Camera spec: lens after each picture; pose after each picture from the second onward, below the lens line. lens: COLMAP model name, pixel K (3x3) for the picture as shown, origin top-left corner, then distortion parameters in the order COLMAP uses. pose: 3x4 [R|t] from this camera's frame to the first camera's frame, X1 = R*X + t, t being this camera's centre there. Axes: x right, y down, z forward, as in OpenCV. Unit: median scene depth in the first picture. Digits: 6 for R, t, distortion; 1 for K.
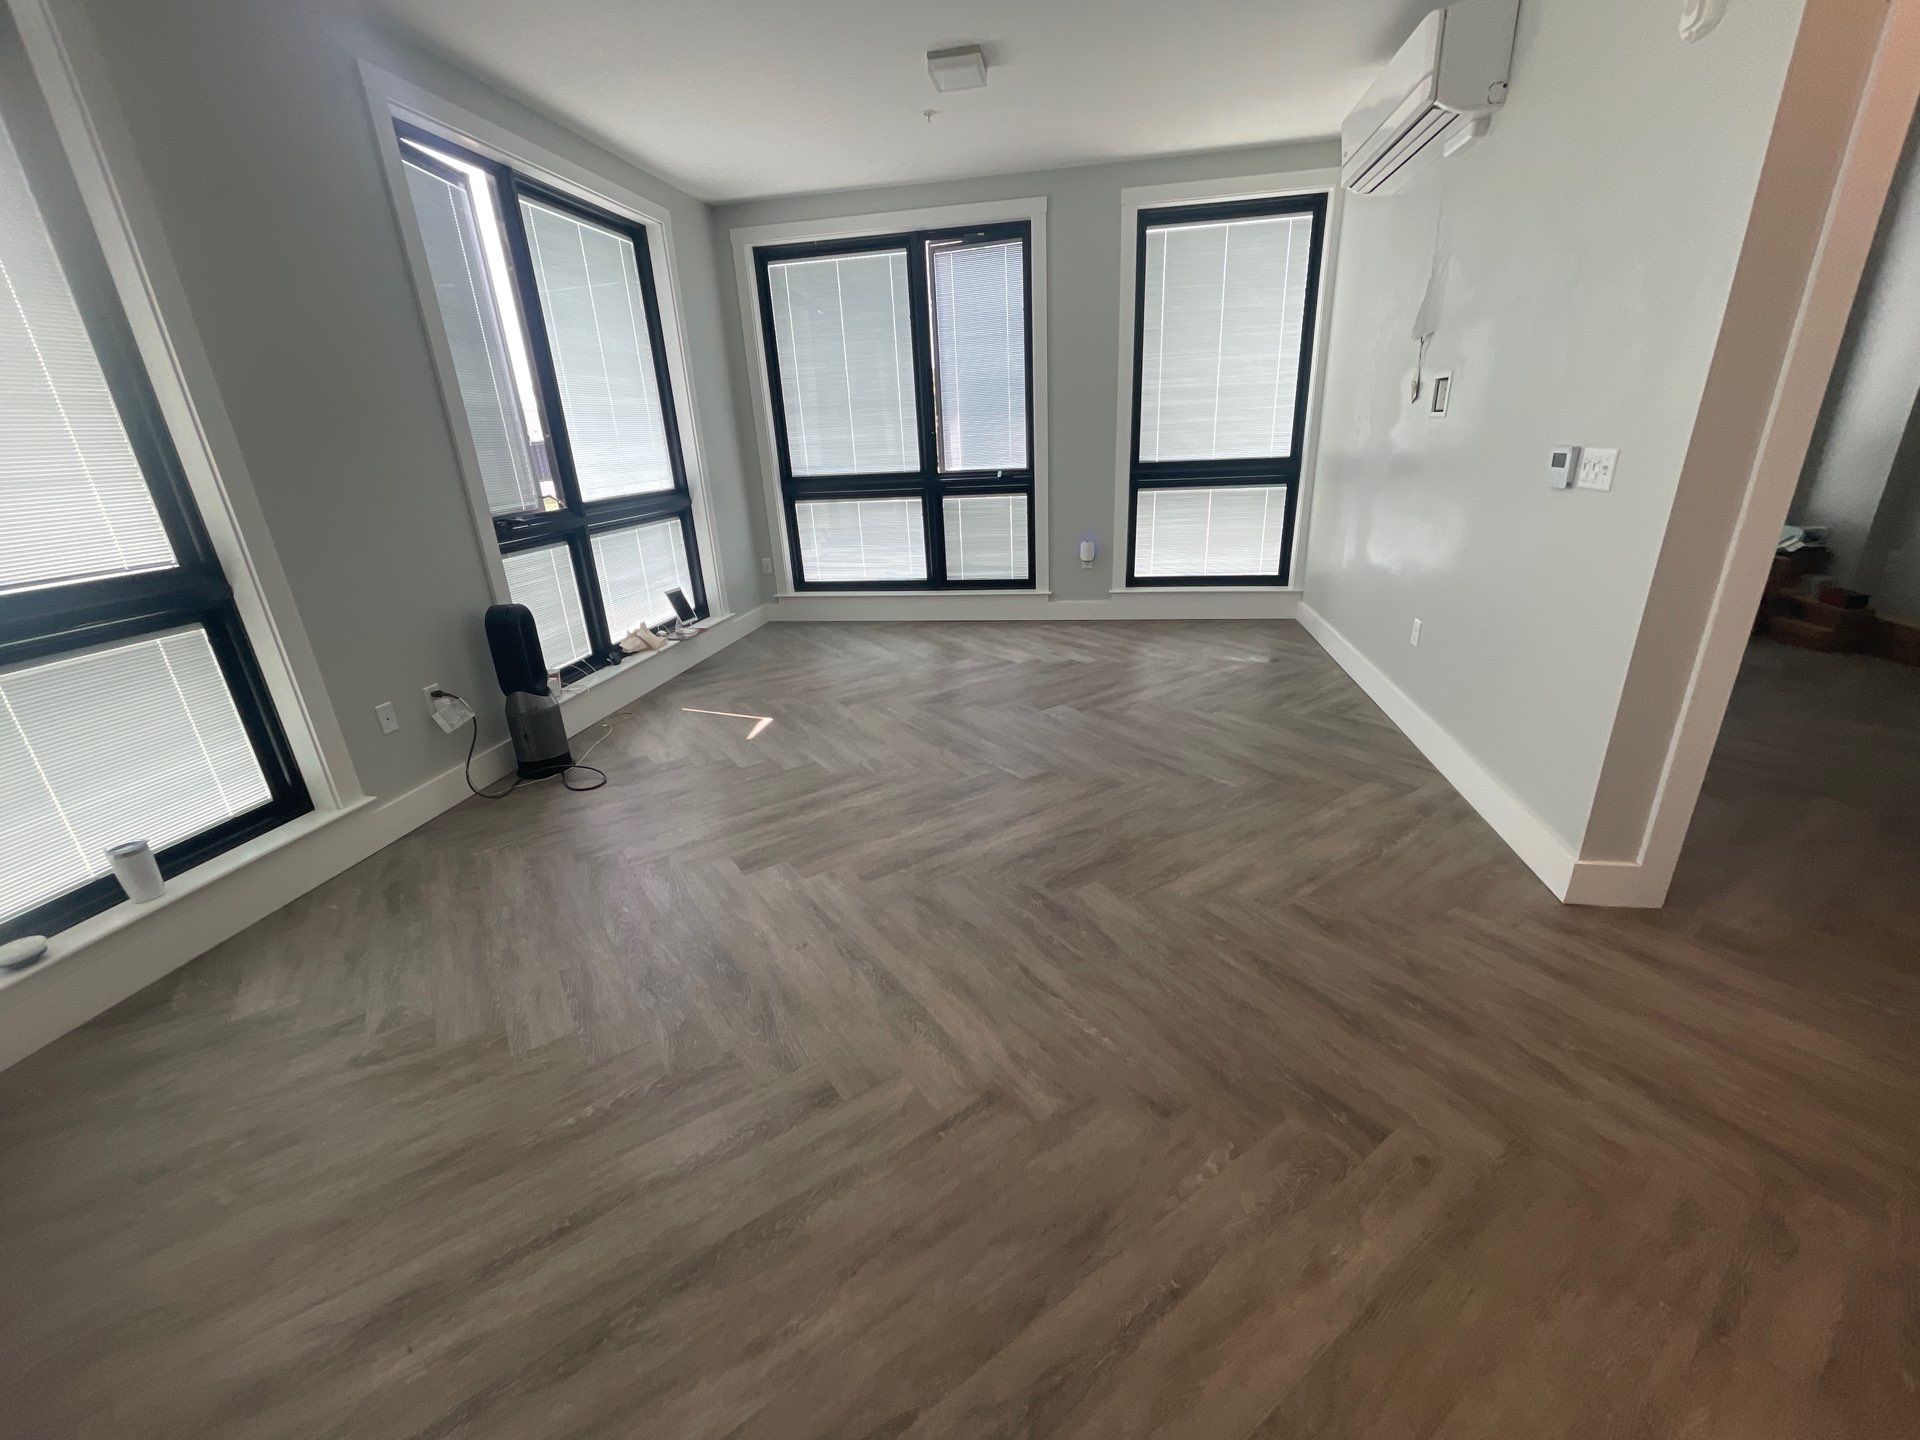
lens RADIAL K [[779.5, 0, 955.5], [0, 779.5, 720.4], [0, 0, 1]] dist [0.000493, 0.000223]
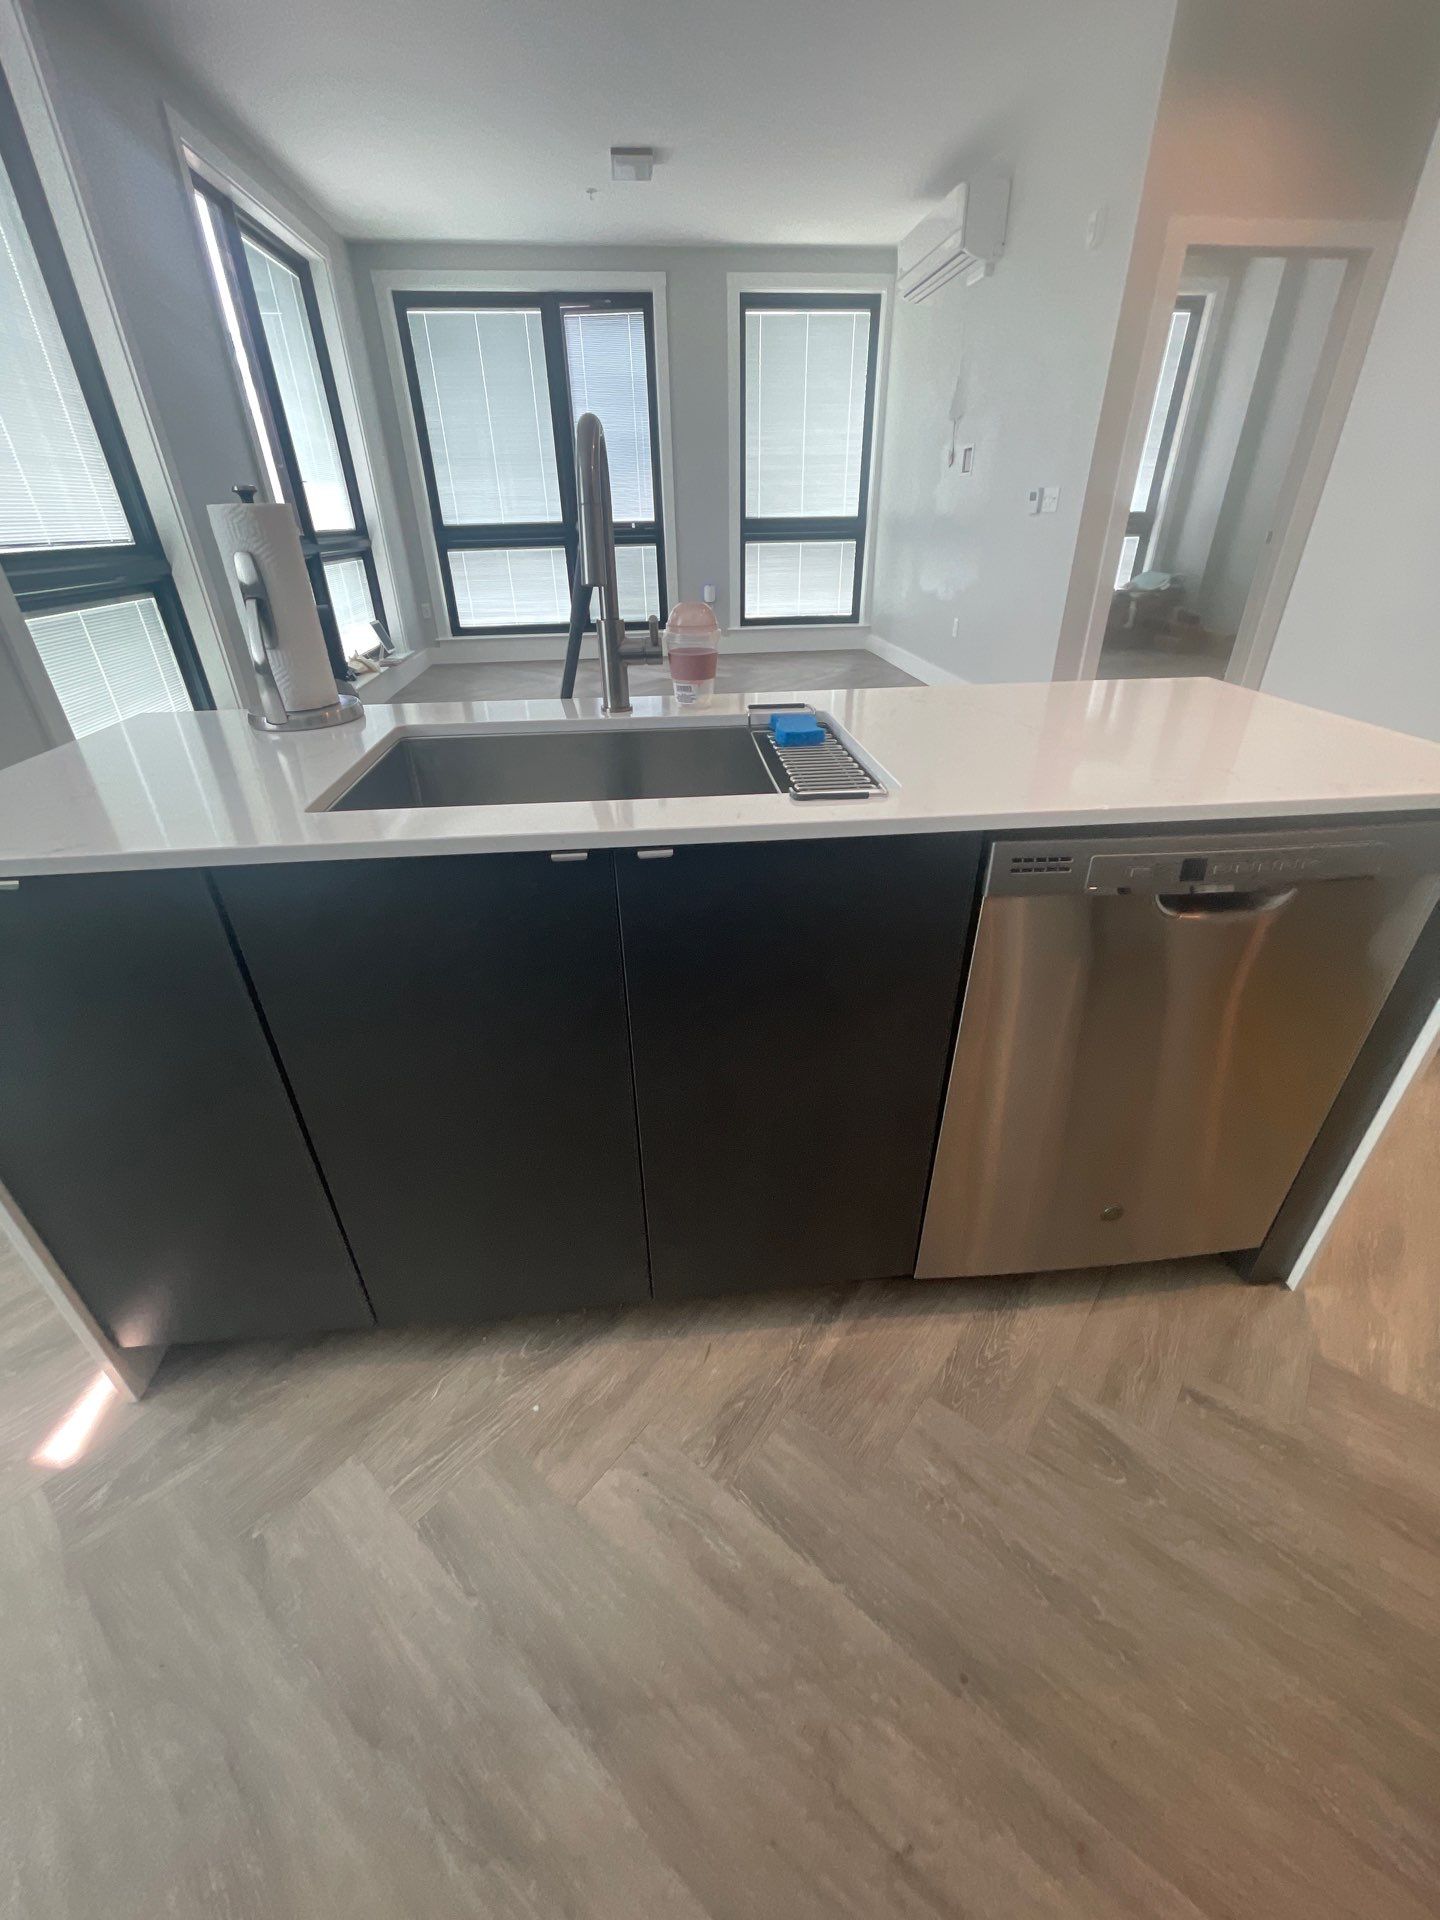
lens RADIAL K [[779.4, 0, 715.2], [0, 779.4, 957.4], [0, 0, 1]] dist [-0.001408, -0.000062]
pose [[0.960706, -0.110920, 0.254441, -0.305129], [0.069756, 0.983745, 0.165470, 0.221406], [-0.268658, -0.141219, 0.952827, -0.401459]]
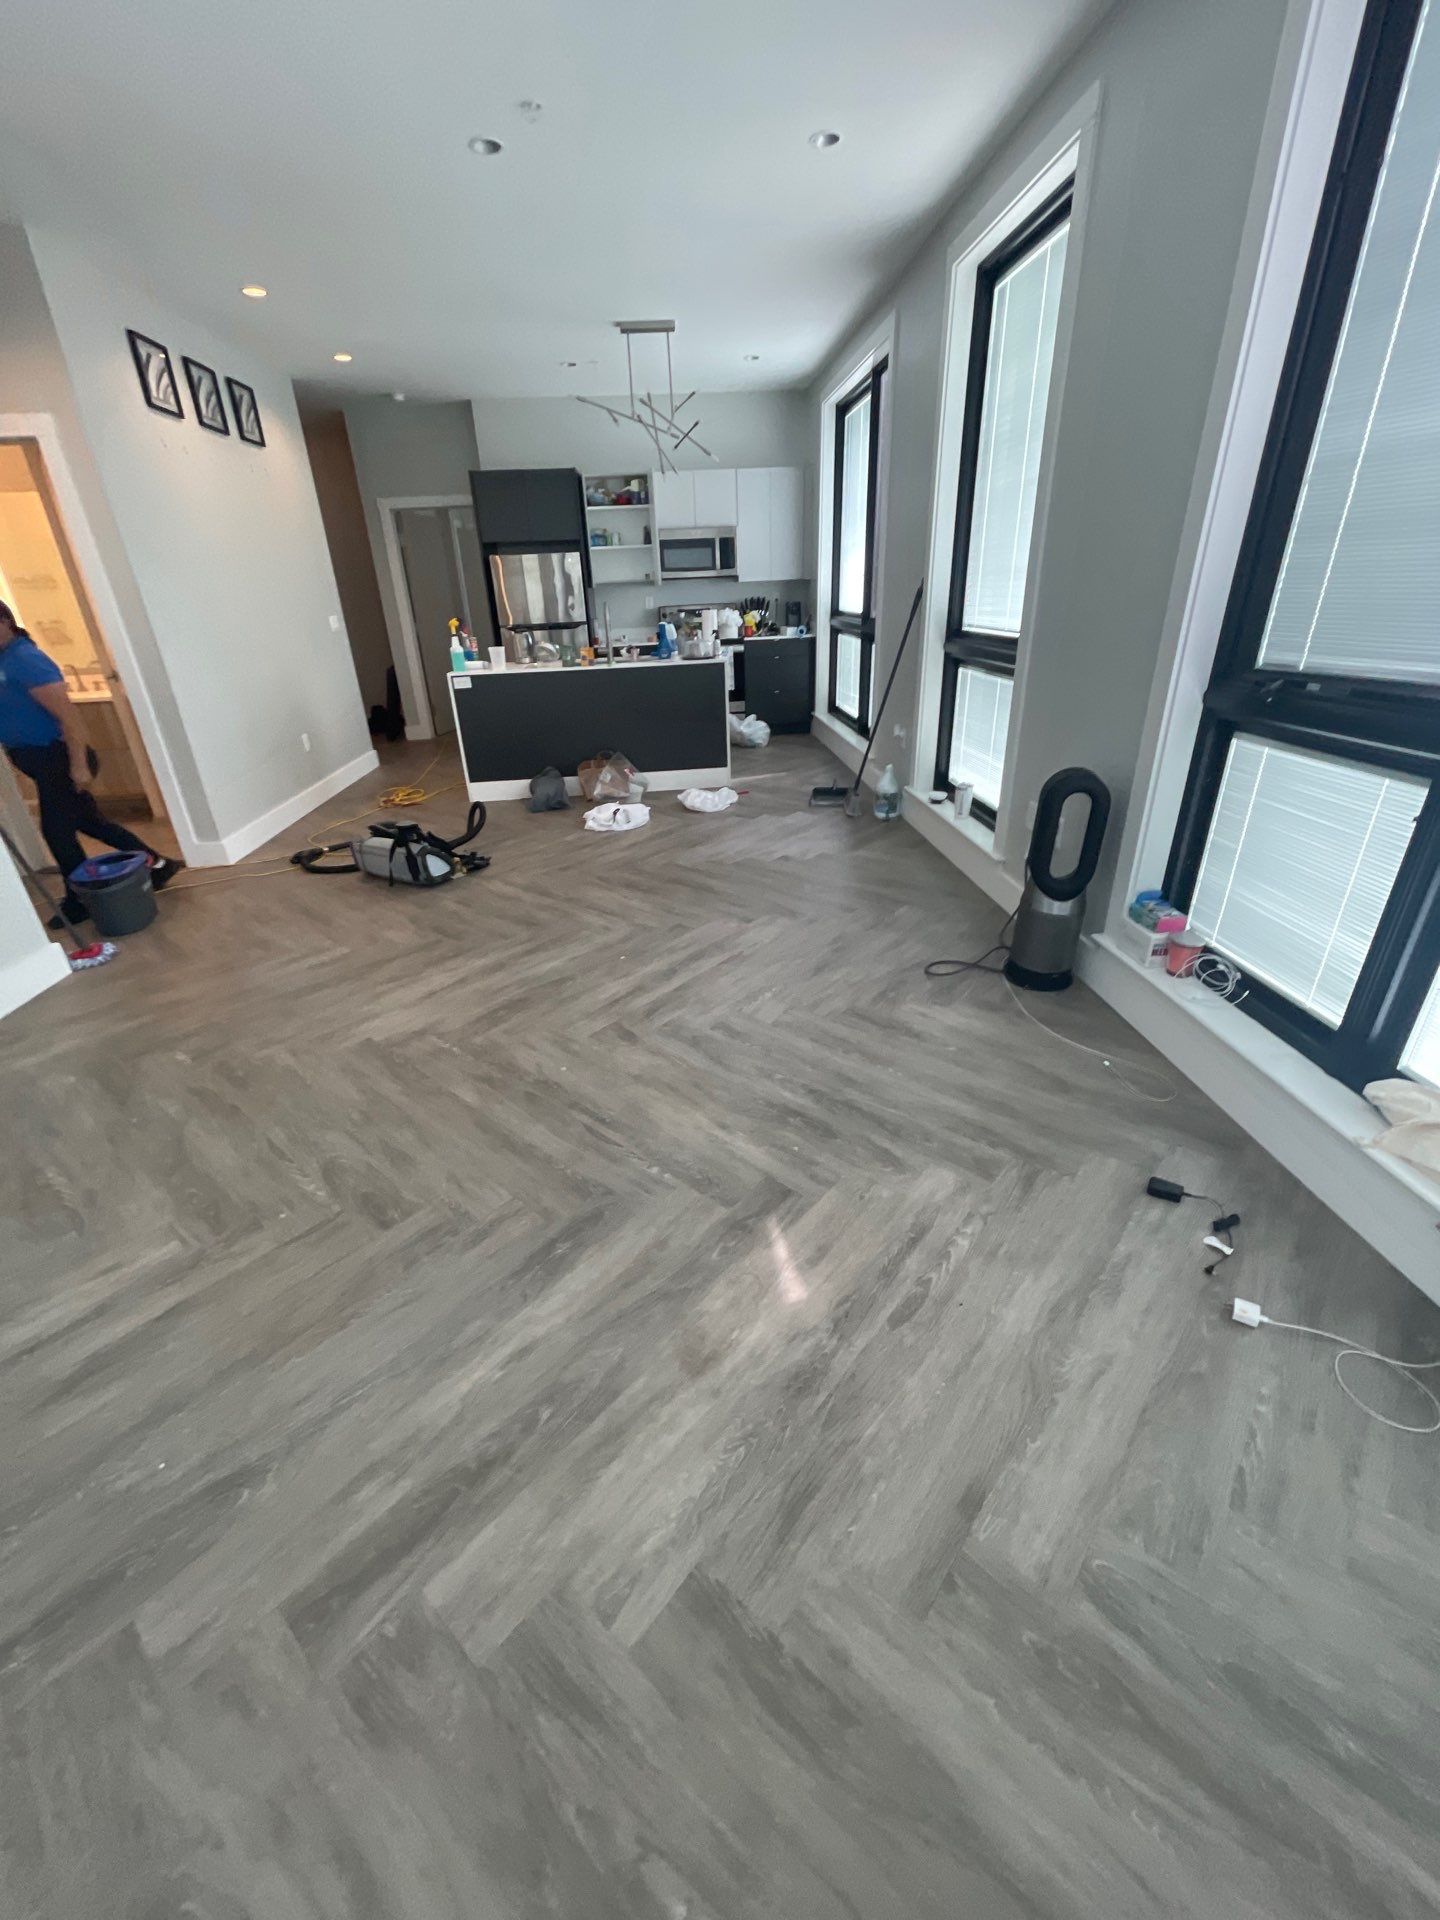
lens RADIAL K [[753.2, 0, 713.7], [0, 753.2, 947.0], [0, 0, 1]] dist [-0.003153, -0.000544]
pose [[-0.962277, 0.185756, -0.198792, -0.053200], [-0.014468, 0.694688, 0.719166, -0.507995], [0.271688, 0.694913, -0.665795, 1.394075]]
